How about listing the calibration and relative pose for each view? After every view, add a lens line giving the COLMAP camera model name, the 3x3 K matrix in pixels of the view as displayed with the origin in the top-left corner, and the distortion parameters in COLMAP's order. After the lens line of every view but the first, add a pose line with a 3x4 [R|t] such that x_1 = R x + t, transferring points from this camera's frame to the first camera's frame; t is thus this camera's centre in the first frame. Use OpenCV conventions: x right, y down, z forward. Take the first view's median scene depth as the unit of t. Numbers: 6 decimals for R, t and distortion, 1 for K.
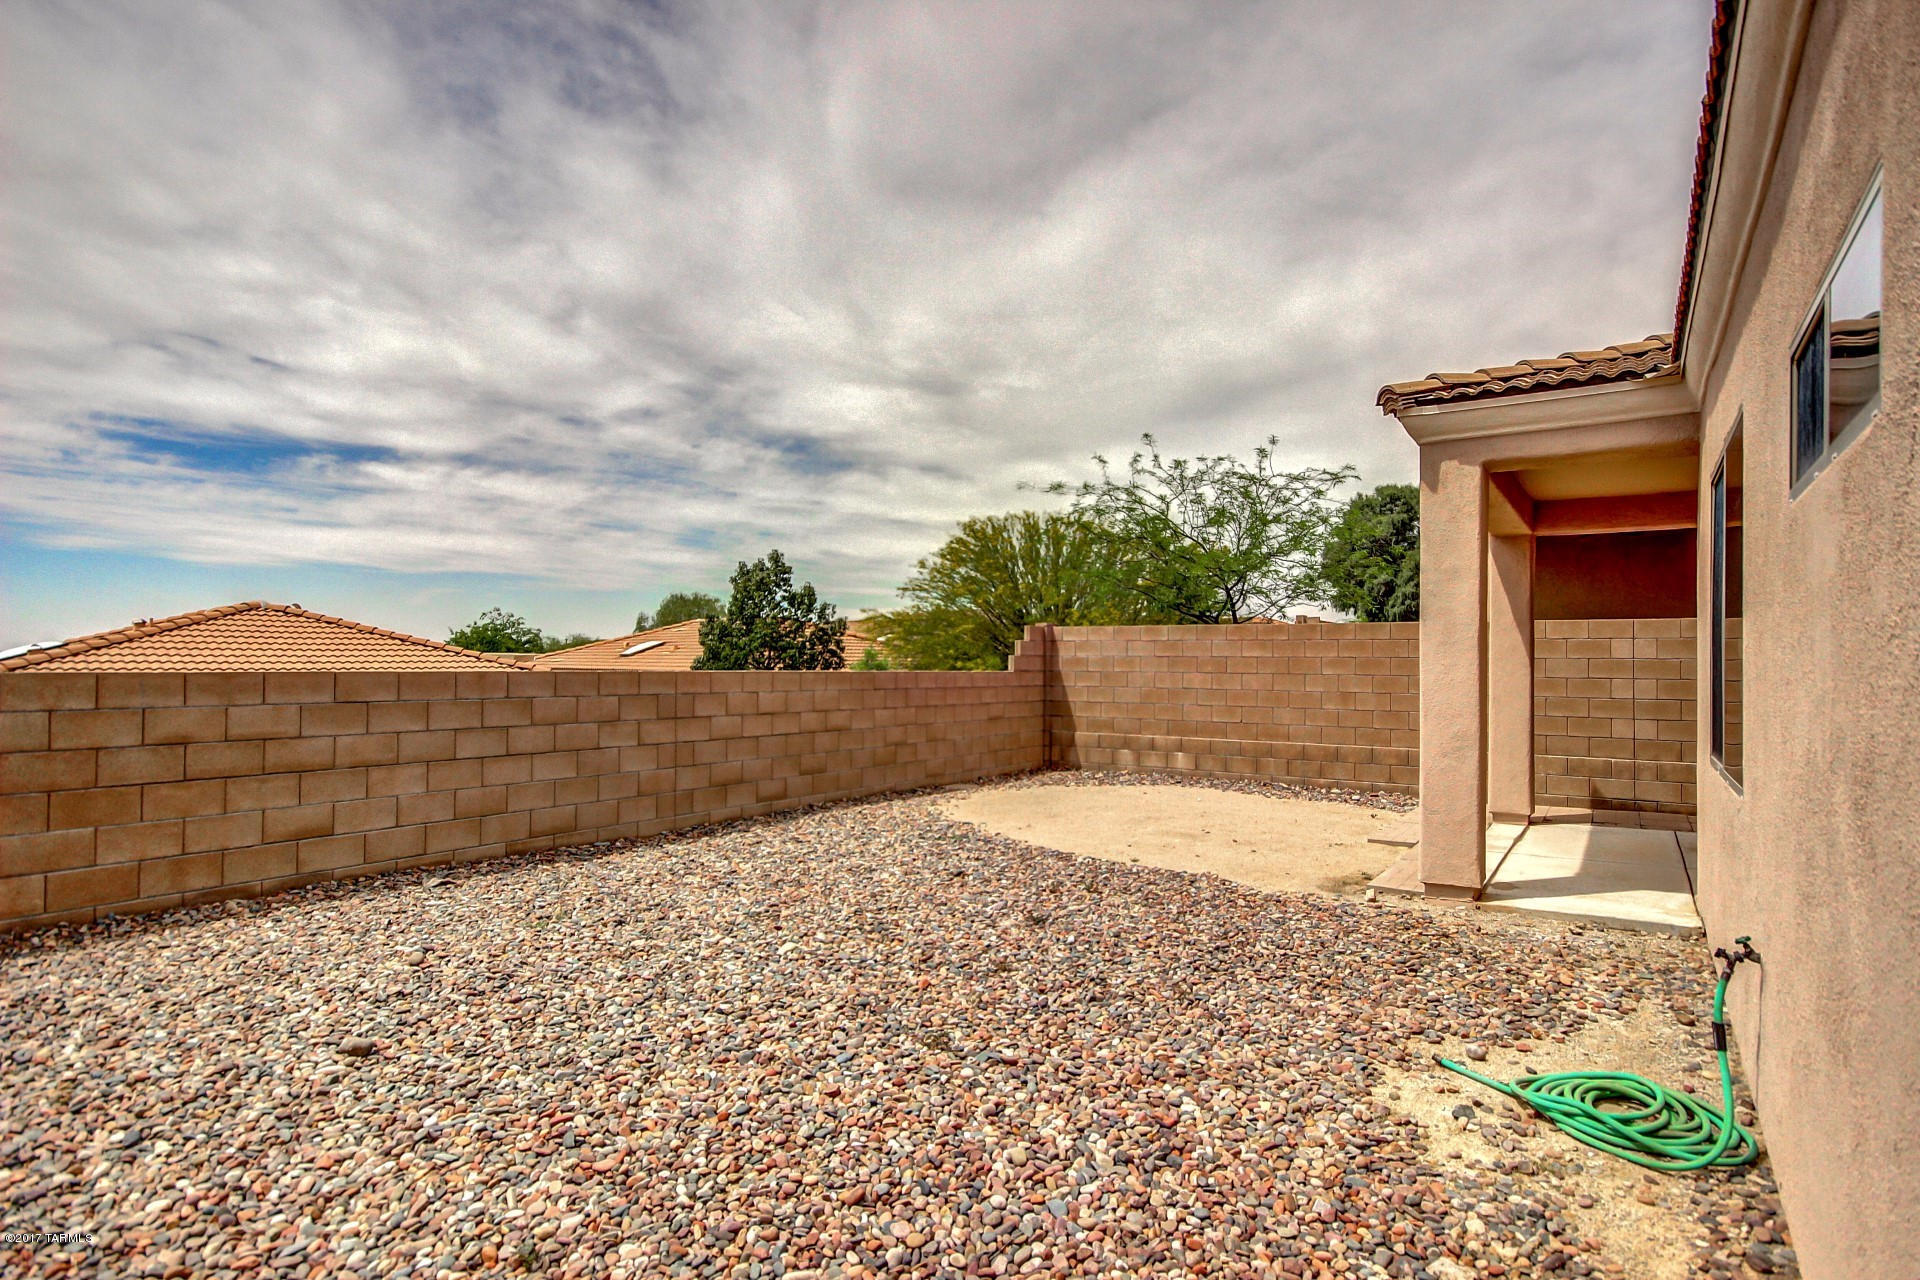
lens RADIAL K [[991.5, 0, 960.0], [0, 991.5, 640.0], [0, 0, 1]] dist [0.003616, 0.000634]
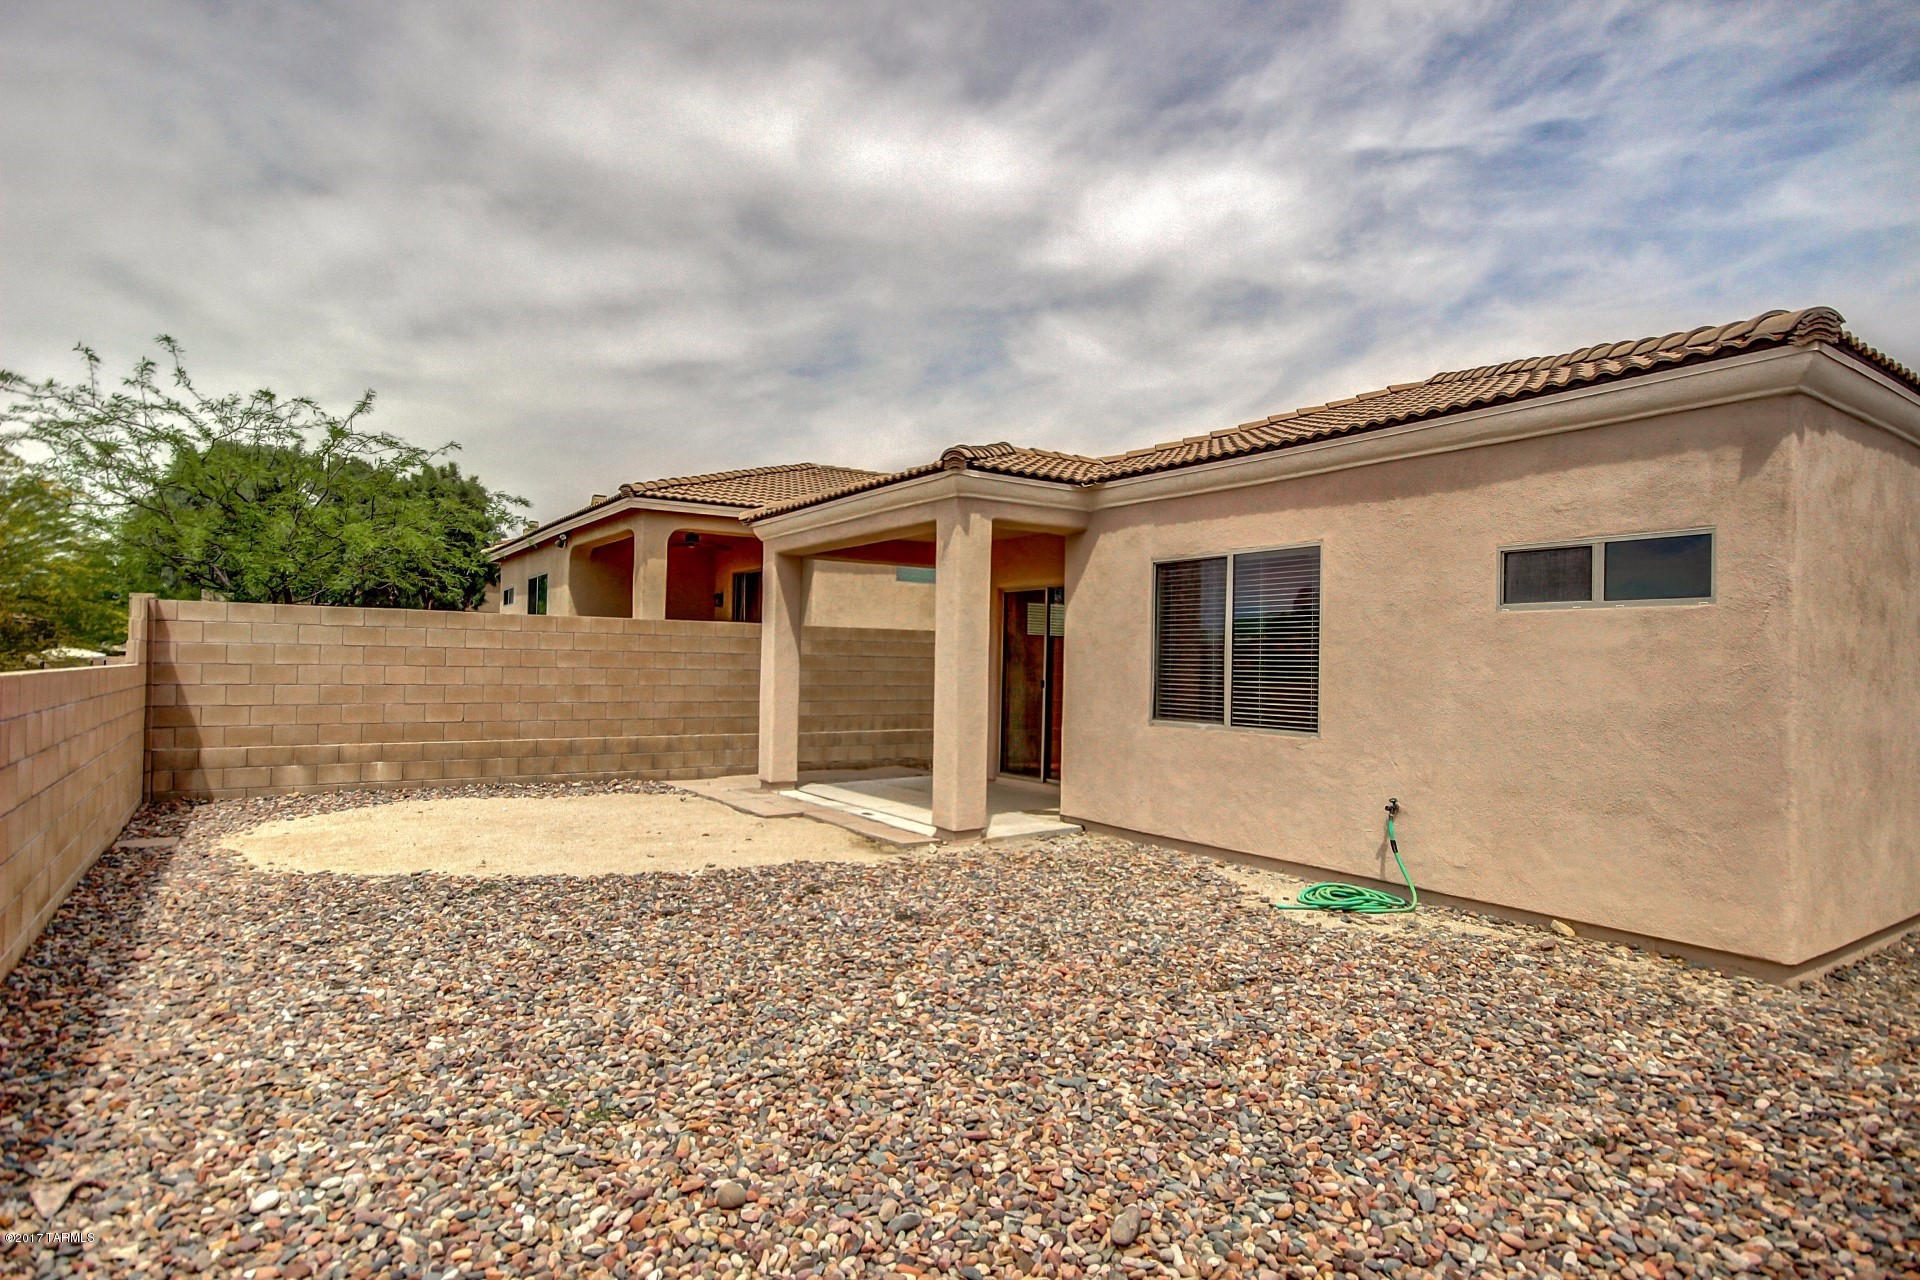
lens RADIAL K [[991.5, 0, 960.0], [0, 991.5, 640.0], [0, 0, 1]] dist [0.003616, 0.000634]
pose [[0.386123, 0.021789, 0.922190, -0.357071], [-0.034964, 0.999348, -0.008972, 0.002308], [-0.921785, -0.028779, 0.386633, 0.237177]]
